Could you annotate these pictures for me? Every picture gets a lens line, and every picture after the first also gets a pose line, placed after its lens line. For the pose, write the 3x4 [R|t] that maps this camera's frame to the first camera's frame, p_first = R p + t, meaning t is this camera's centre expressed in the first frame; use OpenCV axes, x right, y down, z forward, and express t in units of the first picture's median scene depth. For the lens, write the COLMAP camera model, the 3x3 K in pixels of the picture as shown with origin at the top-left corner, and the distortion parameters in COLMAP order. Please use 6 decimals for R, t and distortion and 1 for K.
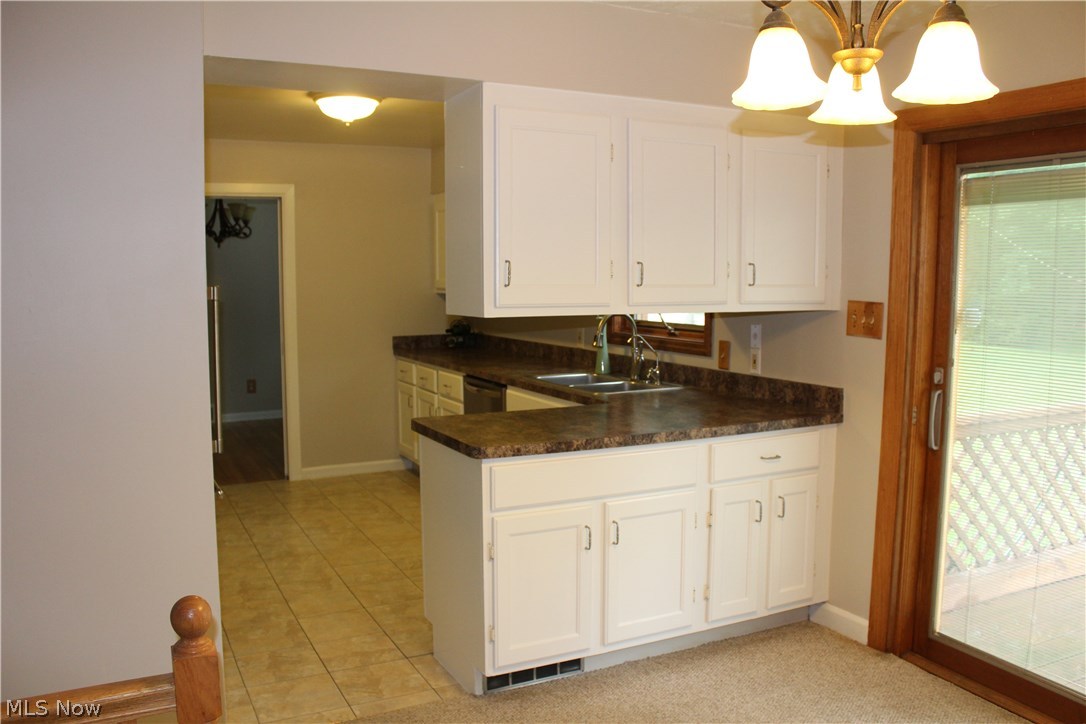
lens RADIAL K [[892.6, 0, 543.0], [0, 892.6, 362.0], [0, 0, 1]] dist [-0.098407, 0.004638]
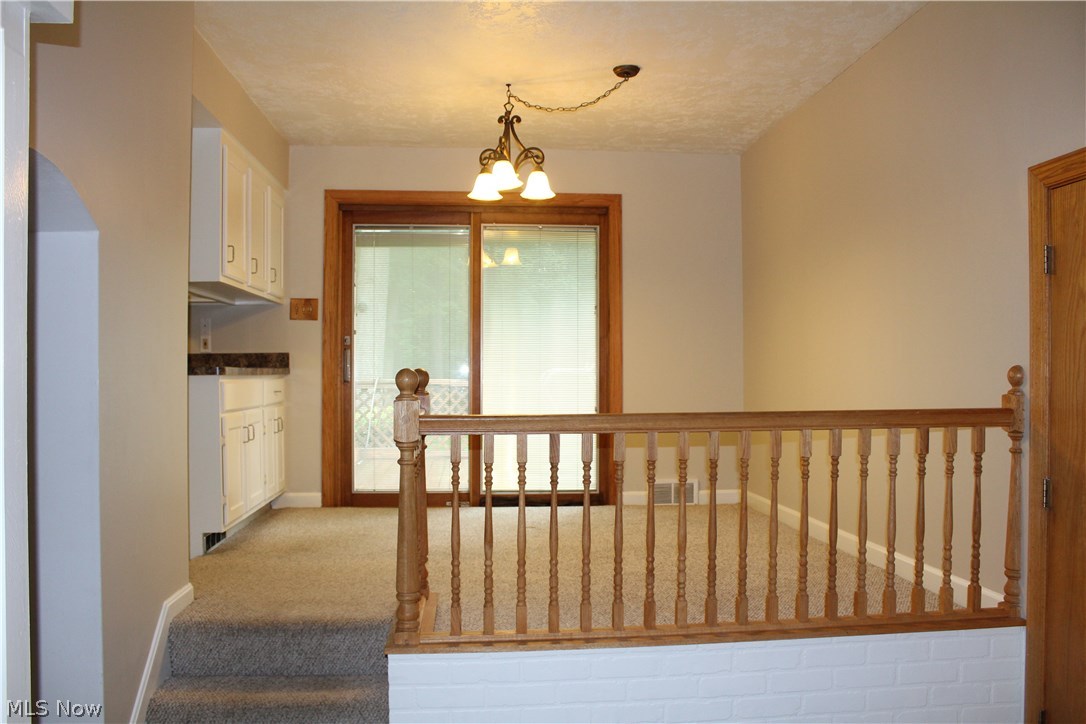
lens RADIAL K [[892.6, 0, 543.0], [0, 892.6, 362.0], [0, 0, 1]] dist [-0.098407, 0.004638]
pose [[0.371598, 0.004463, 0.928383, -1.035218], [0.101390, 0.993812, -0.045361, 0.175054], [-0.922841, 0.110985, 0.368846, -0.026921]]
